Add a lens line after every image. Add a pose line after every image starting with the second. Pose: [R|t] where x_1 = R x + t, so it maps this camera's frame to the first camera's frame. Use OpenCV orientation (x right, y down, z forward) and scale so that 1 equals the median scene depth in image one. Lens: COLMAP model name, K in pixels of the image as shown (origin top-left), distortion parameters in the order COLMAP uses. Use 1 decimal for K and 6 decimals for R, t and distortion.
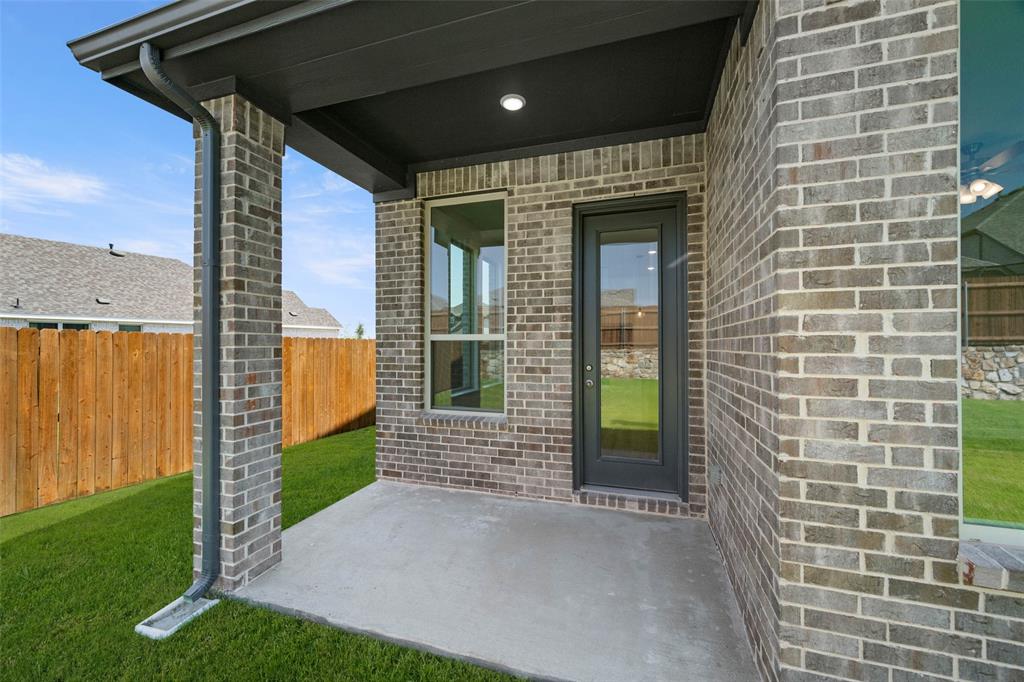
lens RADIAL K [[399.1, 0, 513.2], [0, 399.1, 342.7], [0, 0, 1]] dist [0.000577, -0.000038]
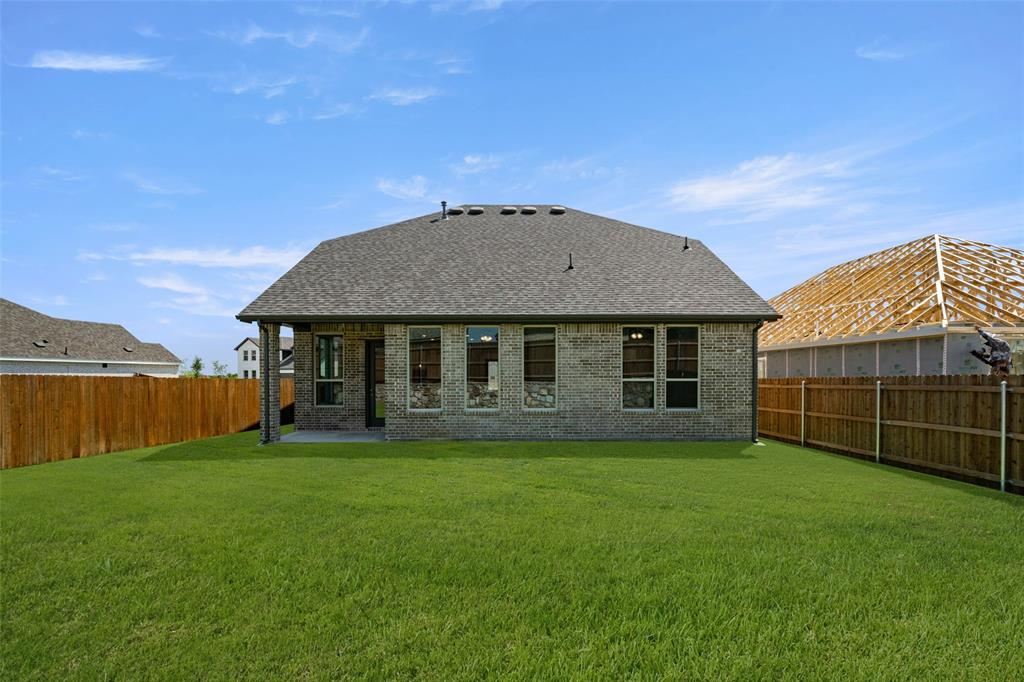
lens RADIAL K [[457.4, 0, 513.7], [0, 457.4, 379.8], [0, 0, 1]] dist [0.002636, 0.000192]
pose [[0.953250, -0.002918, 0.302170, 0.150419], [0.000583, 0.999969, 0.007819, -0.042054], [-0.302184, -0.007278, 0.953222, -2.519718]]
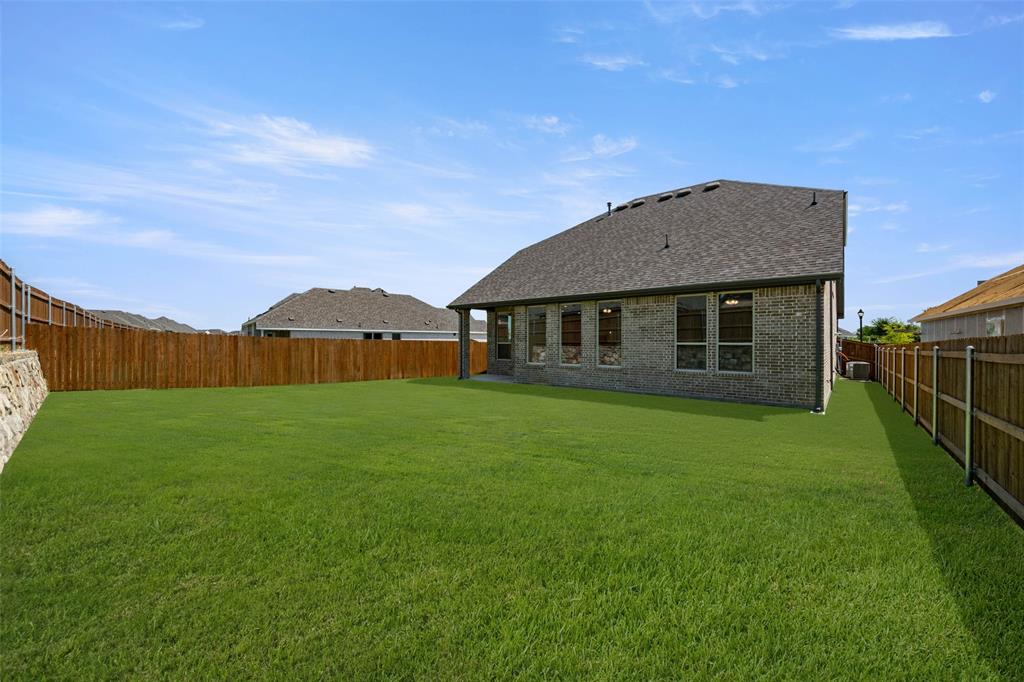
lens RADIAL K [[399.1, 0, 513.2], [0, 399.1, 342.7], [0, 0, 1]] dist [0.000577, -0.000038]
pose [[0.926341, 0.003093, -0.376674, 1.633861], [-0.001855, 0.999992, 0.003650, -0.033341], [0.376682, -0.002683, 0.926339, -3.072473]]
